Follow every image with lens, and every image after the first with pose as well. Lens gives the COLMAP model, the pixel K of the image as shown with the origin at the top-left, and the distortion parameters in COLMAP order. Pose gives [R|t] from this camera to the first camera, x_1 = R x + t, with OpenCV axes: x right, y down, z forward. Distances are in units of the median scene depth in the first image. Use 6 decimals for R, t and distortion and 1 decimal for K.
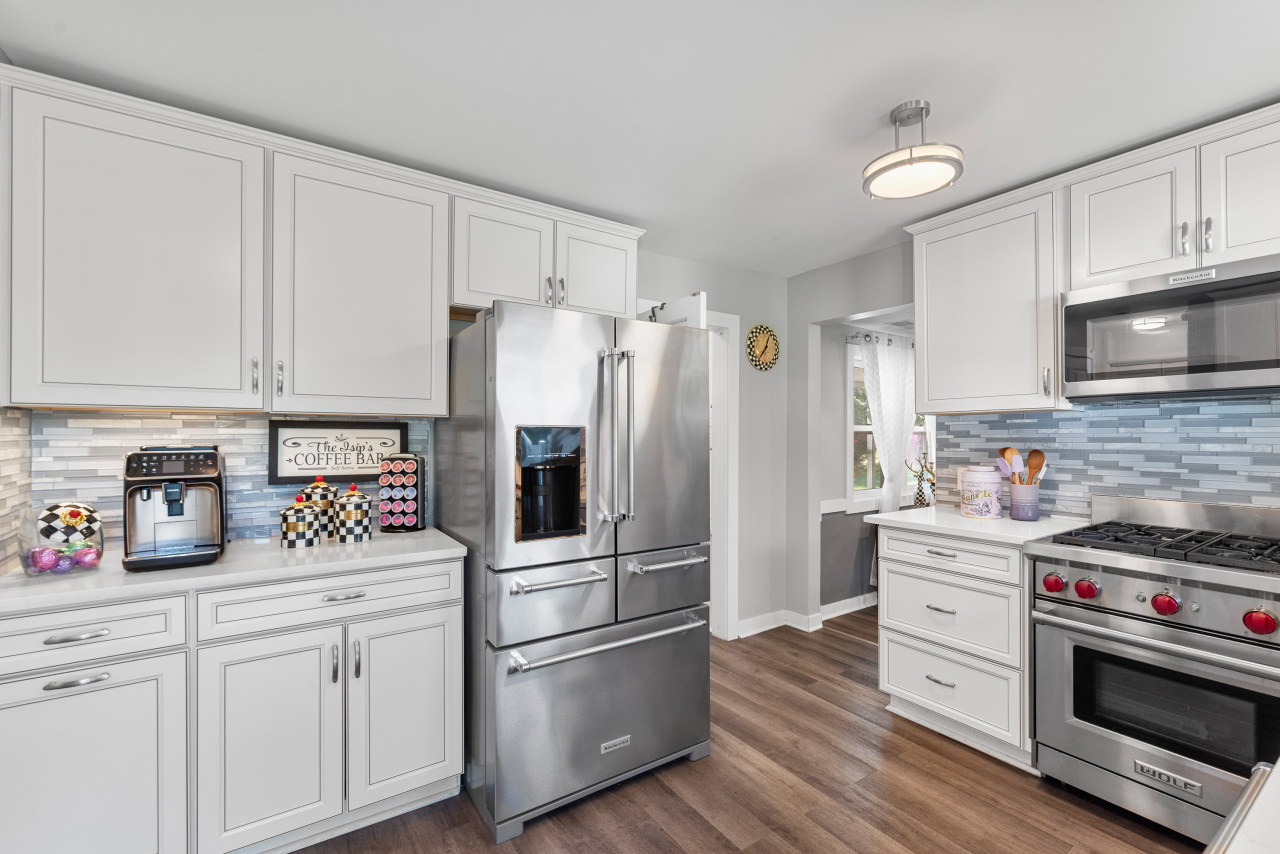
lens RADIAL K [[551.5, 0, 646.8], [0, 551.5, 433.9], [0, 0, 1]] dist [0.003410, 0.000374]
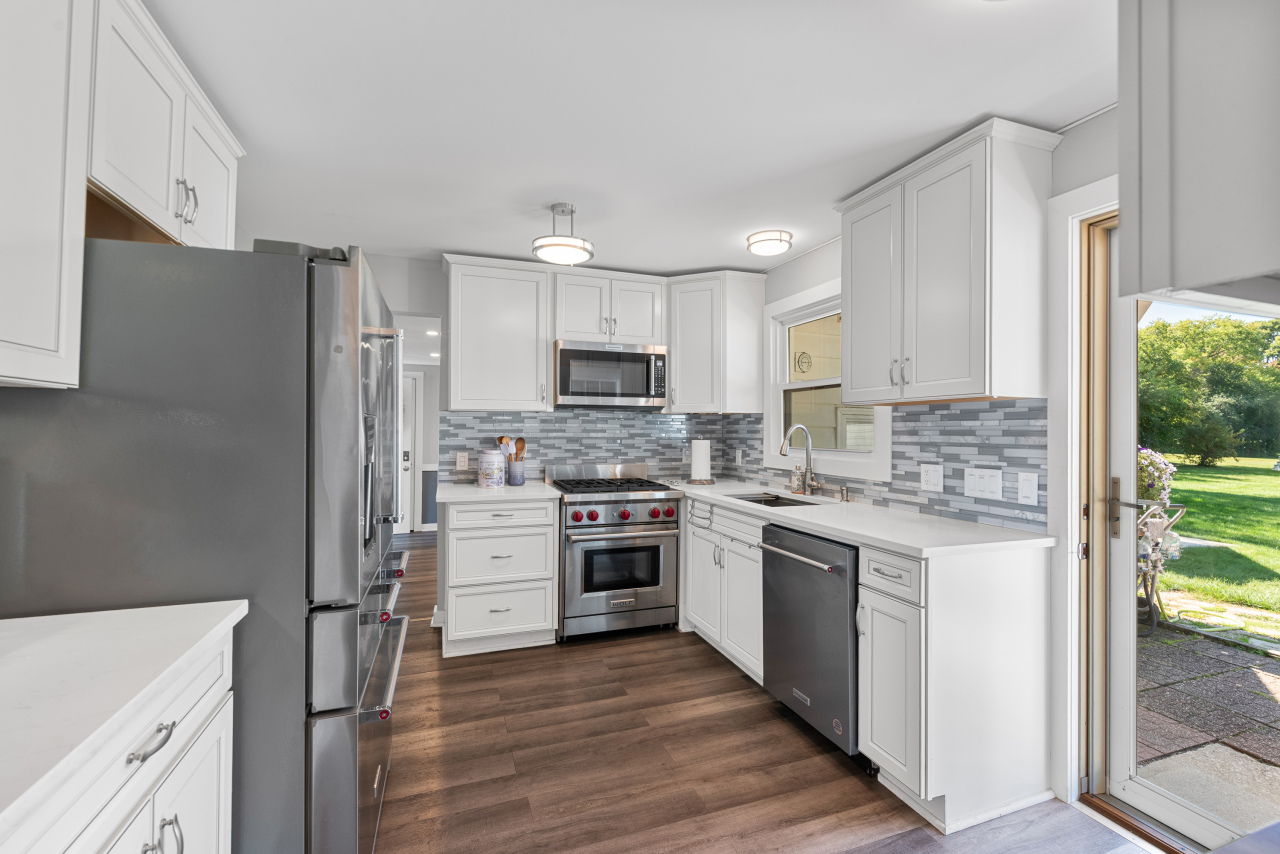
lens RADIAL K [[551.5, 0, 645.5], [0, 551.5, 423.5], [0, 0, 1]] dist [0.003410, 0.000374]
pose [[0.251435, 0.011068, 0.967811, -0.740309], [-0.010771, 0.999905, -0.008637, 0.000073], [-0.967814, -0.008253, 0.251530, 0.344392]]
